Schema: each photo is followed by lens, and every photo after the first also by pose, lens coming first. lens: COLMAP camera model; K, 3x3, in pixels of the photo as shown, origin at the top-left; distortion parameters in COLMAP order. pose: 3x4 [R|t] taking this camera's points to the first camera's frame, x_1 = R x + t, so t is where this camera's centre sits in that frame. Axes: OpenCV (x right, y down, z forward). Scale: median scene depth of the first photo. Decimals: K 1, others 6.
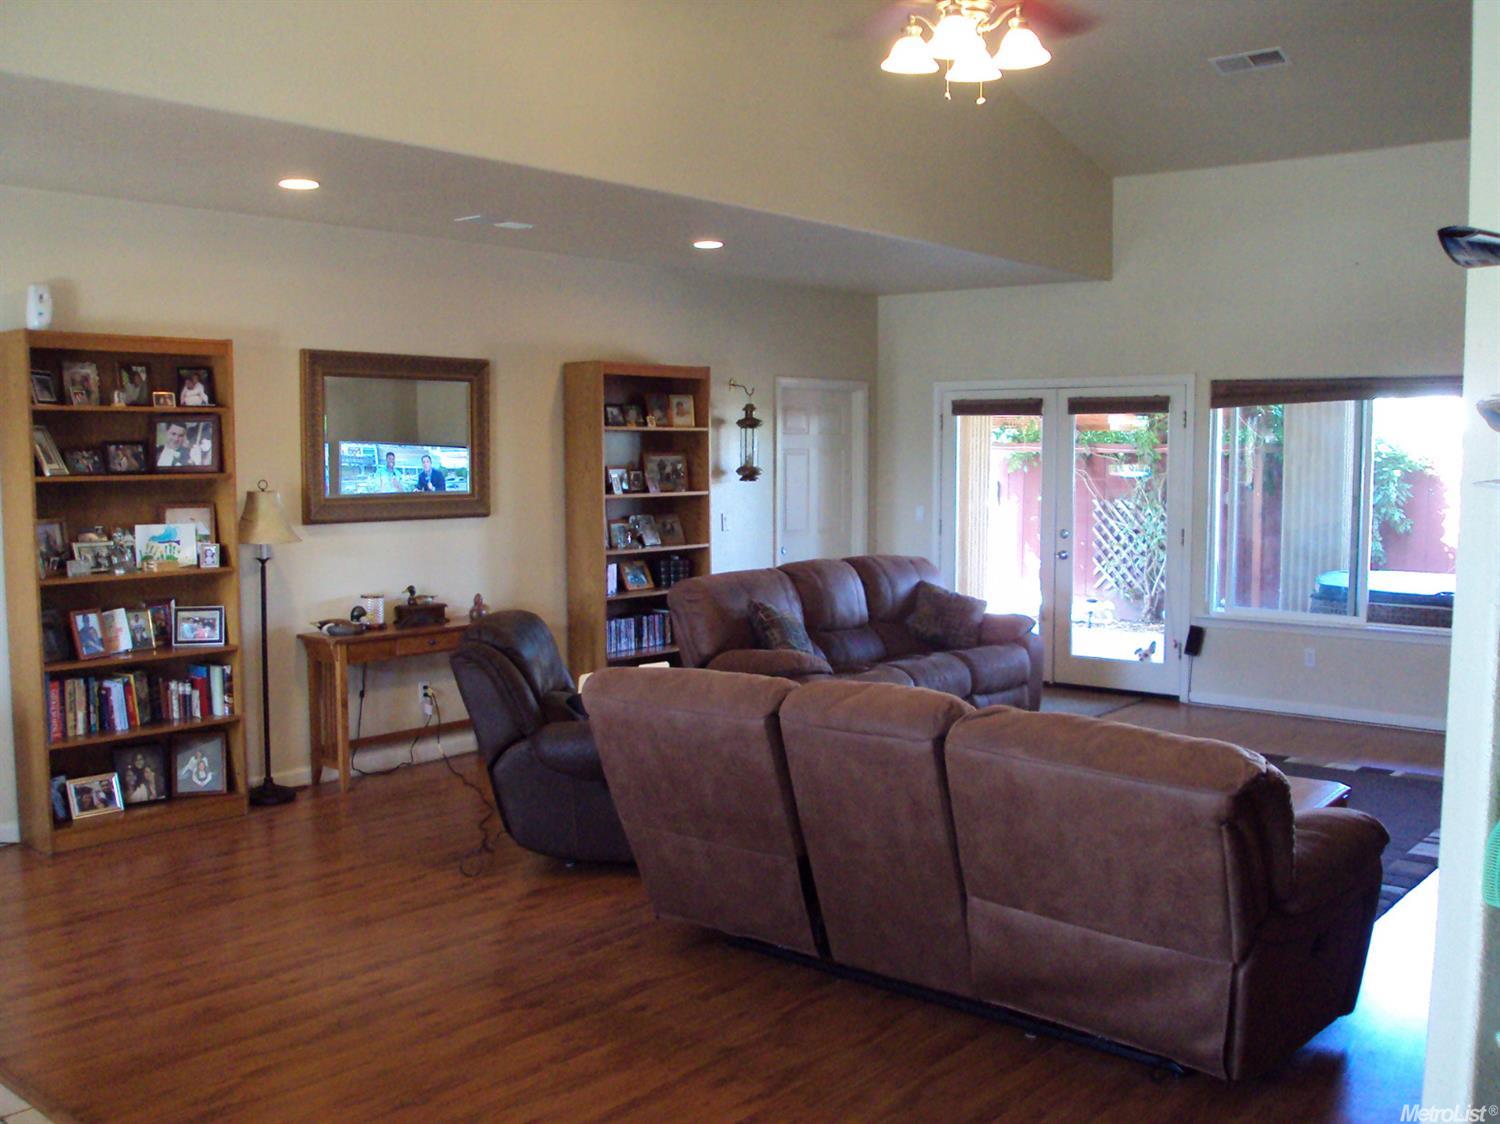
lens RADIAL K [[1452.5, 0, 750.0], [0, 1452.5, 563.7], [0, 0, 1]] dist [-0.119972, 0.000387]
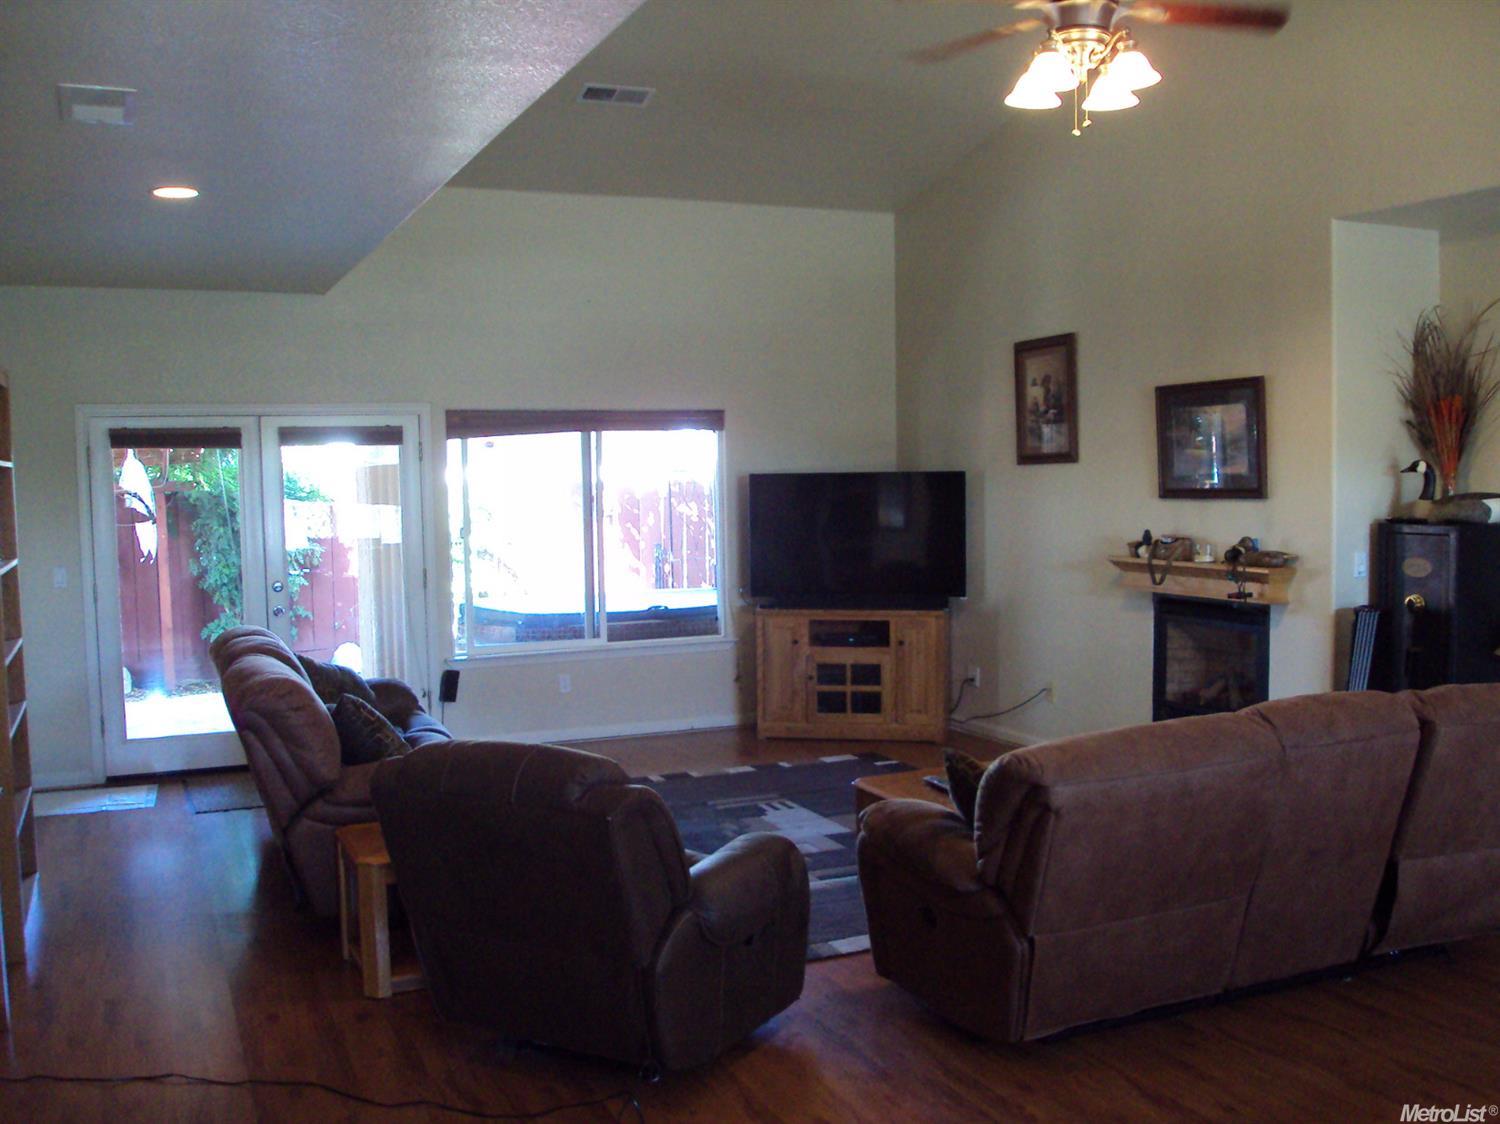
lens RADIAL K [[1443.1, 0, 756.0], [0, 1443.1, 583.3], [0, 0, 1]] dist [-0.096255, 0.023347]
pose [[0.434315, -0.075756, 0.897570, -0.481590], [0.088849, 0.995201, 0.041004, -0.037053], [-0.896368, 0.061940, 0.438961, 0.432215]]
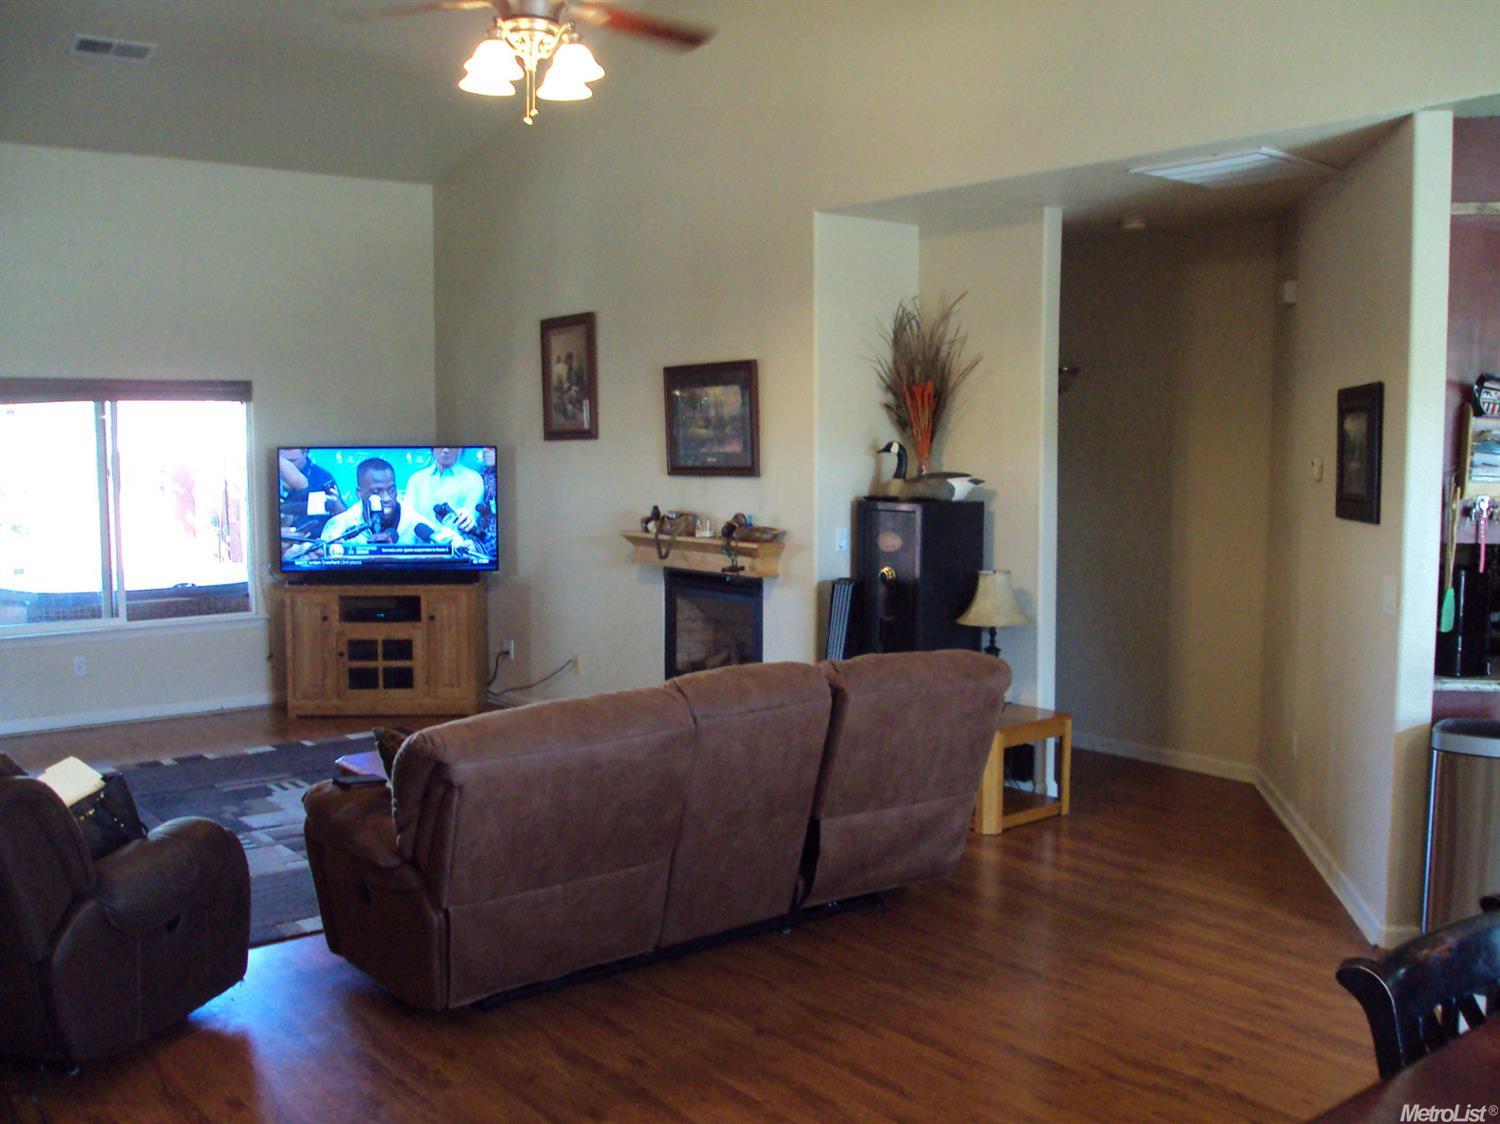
lens RADIAL K [[1446.9, 0, 747.7], [0, 1446.9, 585.4], [0, 0, 1]] dist [-0.071823, 0.014206]
pose [[0.198014, -0.101180, 0.974963, -0.474177], [0.082138, 0.992873, 0.086356, -0.036601], [-0.976752, 0.062982, 0.204914, 0.360864]]
